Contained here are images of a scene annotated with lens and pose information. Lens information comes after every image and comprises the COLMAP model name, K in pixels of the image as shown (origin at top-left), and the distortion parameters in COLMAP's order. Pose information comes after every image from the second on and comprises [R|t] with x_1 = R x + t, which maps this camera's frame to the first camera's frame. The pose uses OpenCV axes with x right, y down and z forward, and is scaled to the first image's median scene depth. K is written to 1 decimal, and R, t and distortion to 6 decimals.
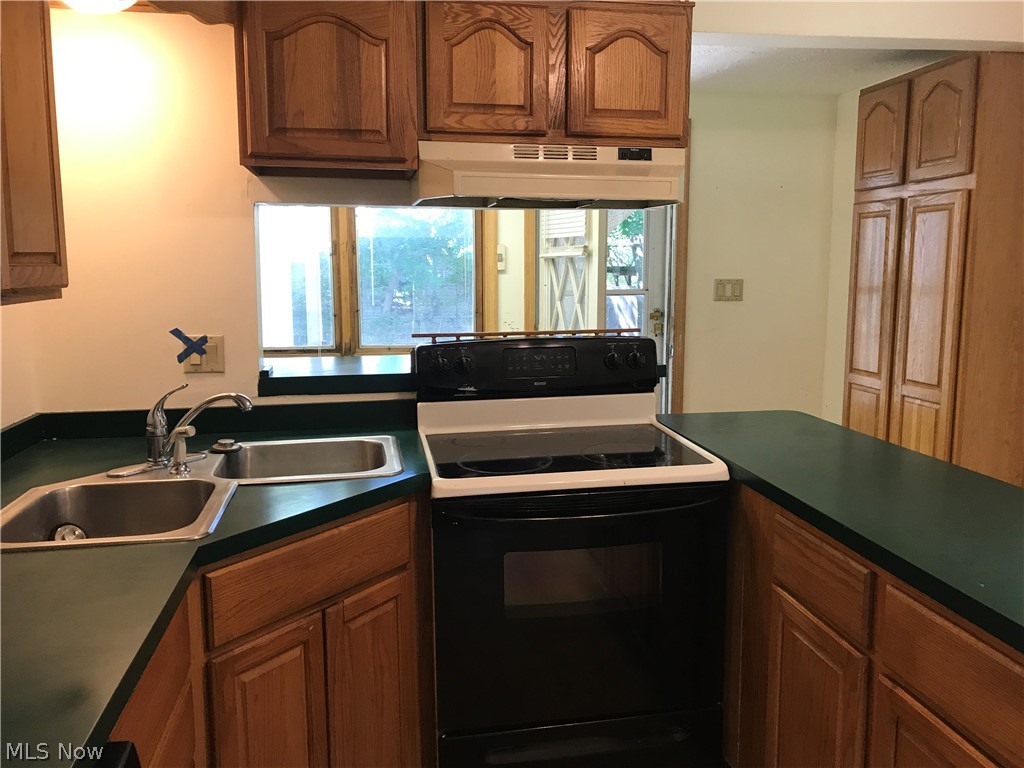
lens RADIAL K [[857.0, 0, 513.2], [0, 857.0, 378.6], [0, 0, 1]] dist [0.071307, -0.030407]
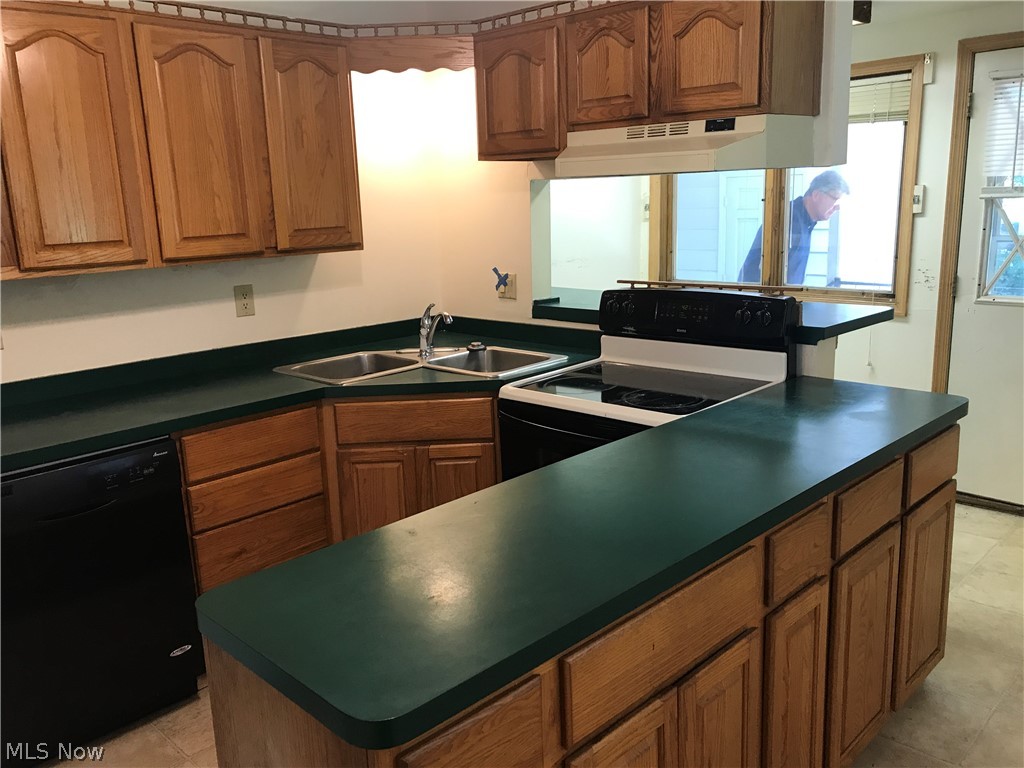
lens RADIAL K [[857.0, 0, 511.2], [0, 857.0, 388.1], [0, 0, 1]] dist [0.071307, -0.030407]
pose [[0.576924, 0.162587, -0.800452, 0.916292], [-0.077803, 0.986471, 0.144295, -0.072734], [0.813084, -0.020969, 0.581769, 0.154507]]
